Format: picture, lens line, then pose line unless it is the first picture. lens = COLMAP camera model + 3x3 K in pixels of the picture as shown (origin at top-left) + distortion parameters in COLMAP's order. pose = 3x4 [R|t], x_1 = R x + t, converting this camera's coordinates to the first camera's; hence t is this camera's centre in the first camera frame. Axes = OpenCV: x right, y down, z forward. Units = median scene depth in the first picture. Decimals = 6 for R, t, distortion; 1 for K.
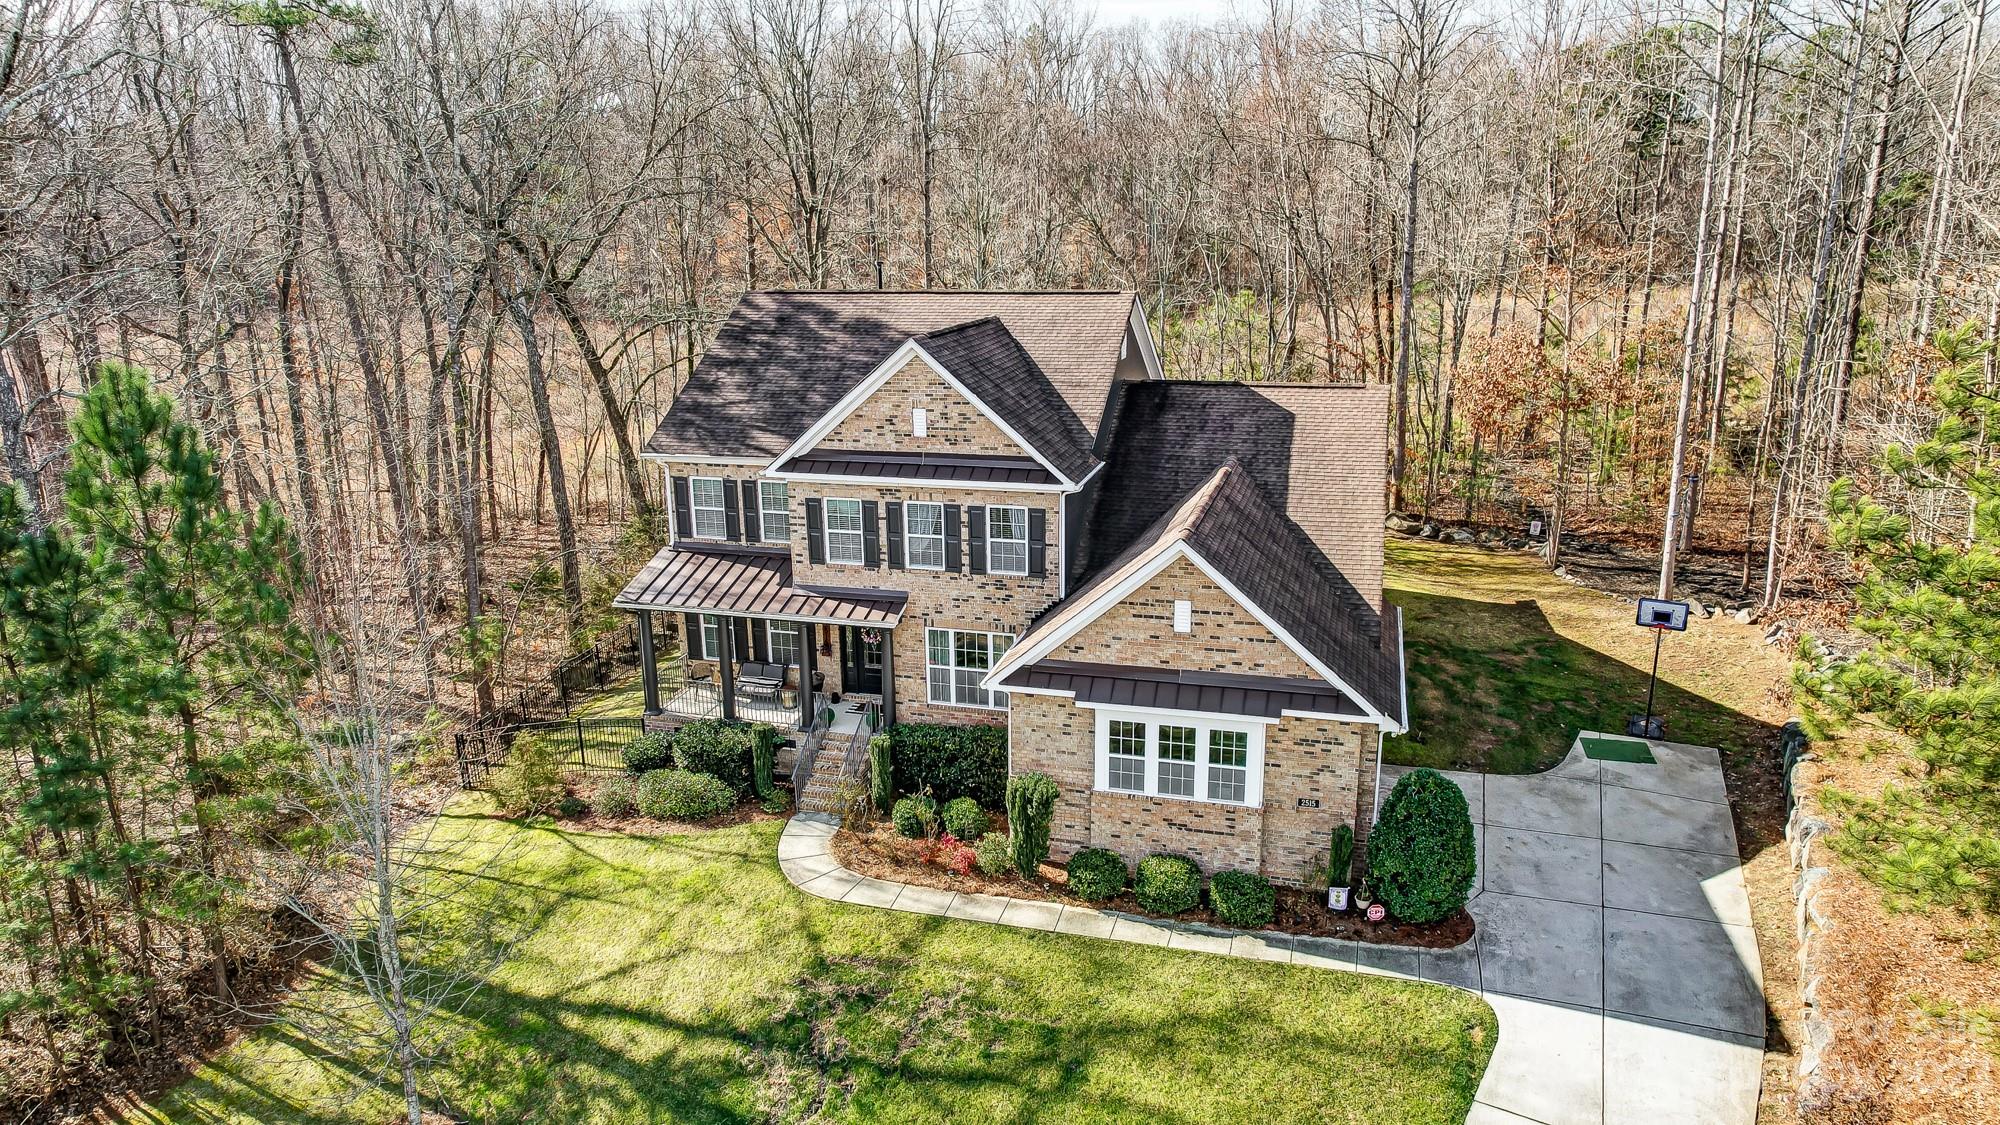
lens RADIAL K [[1236.7, 0, 1000.0], [0, 1236.7, 562.5], [0, 0, 1]] dist [-0.038271, 0.000211]
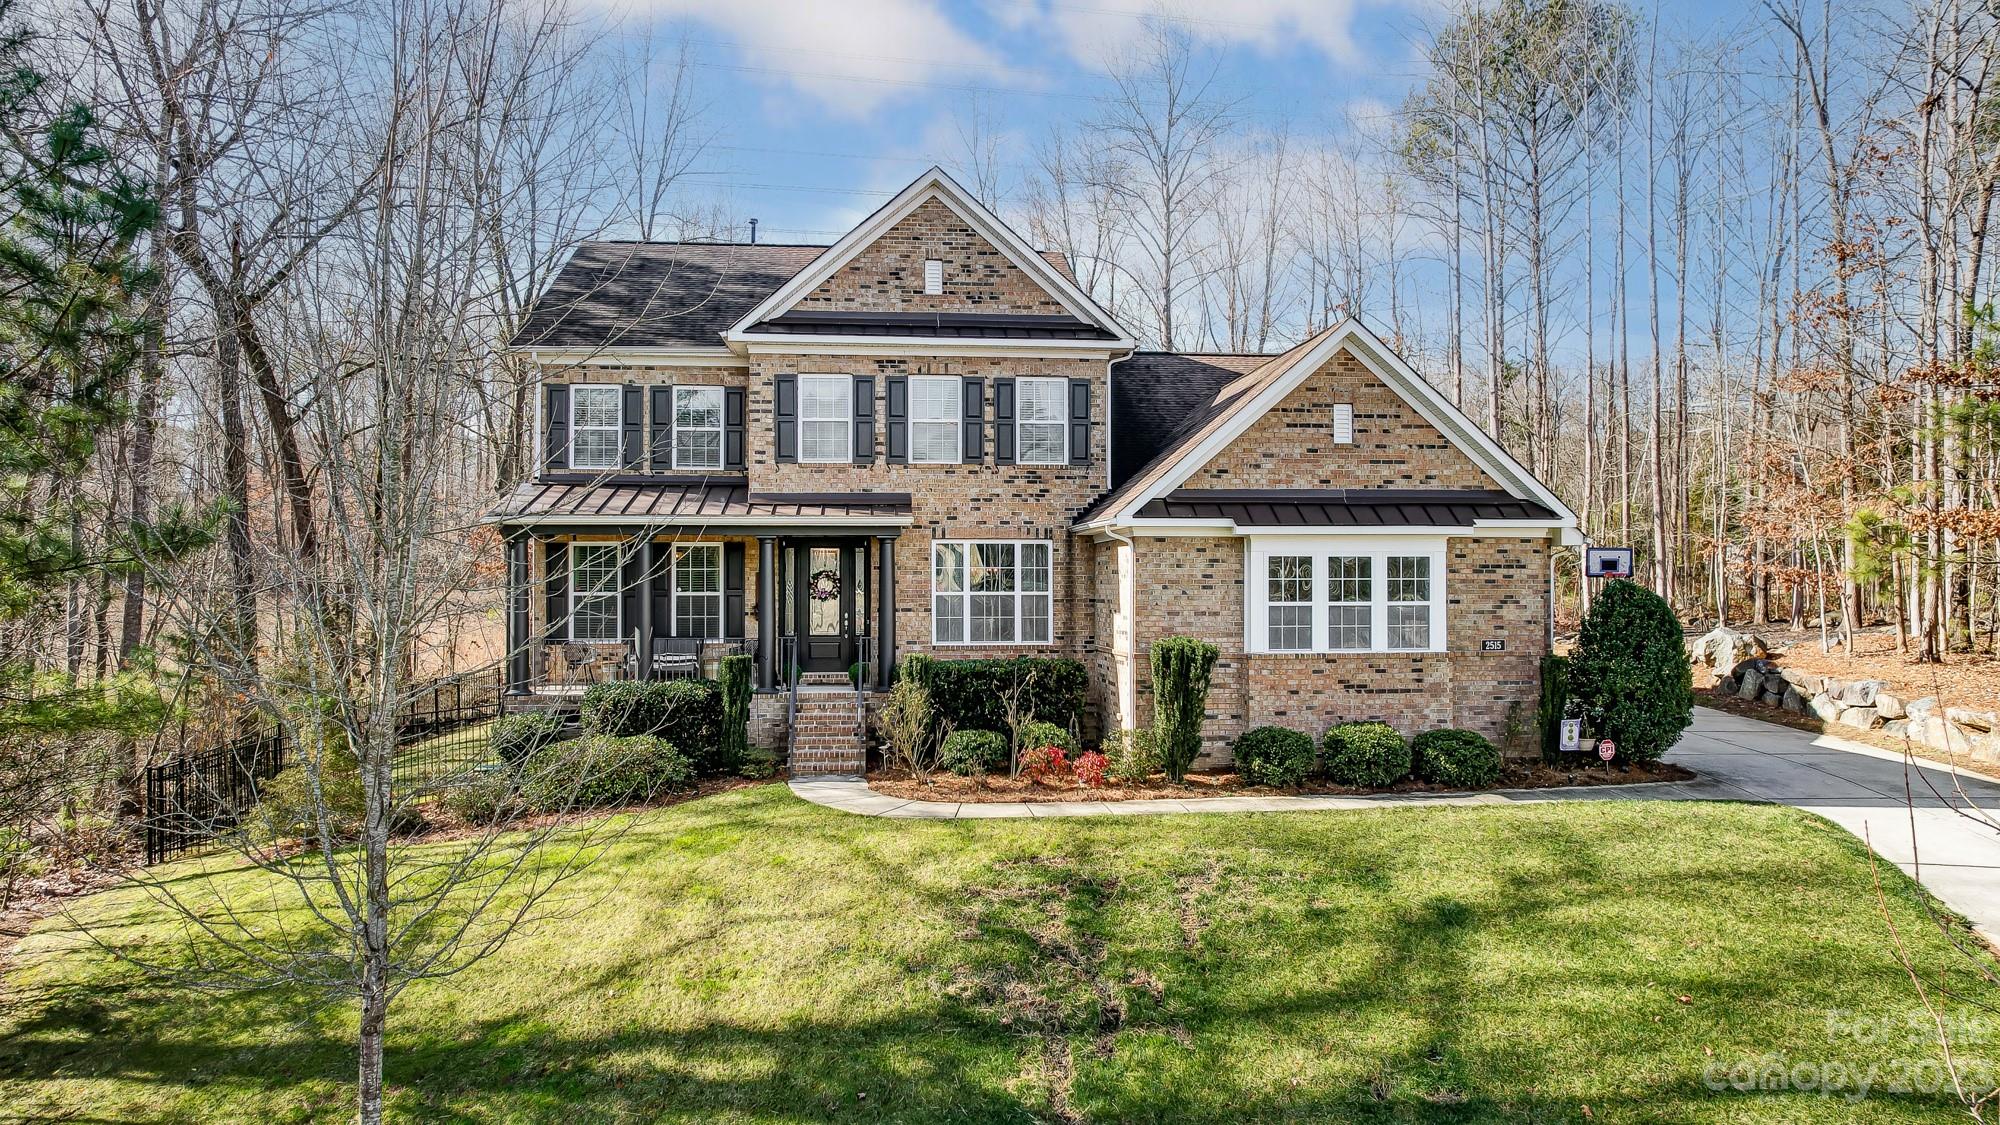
lens RADIAL K [[1236.7, 0, 1000.0], [0, 1236.7, 562.5], [0, 0, 1]] dist [-0.038271, 0.000211]
pose [[0.927630, 0.016380, 0.373142, -0.325268], [0.086705, 0.962302, -0.257791, 0.282229], [-0.363298, 0.271488, 0.891240, 0.306347]]
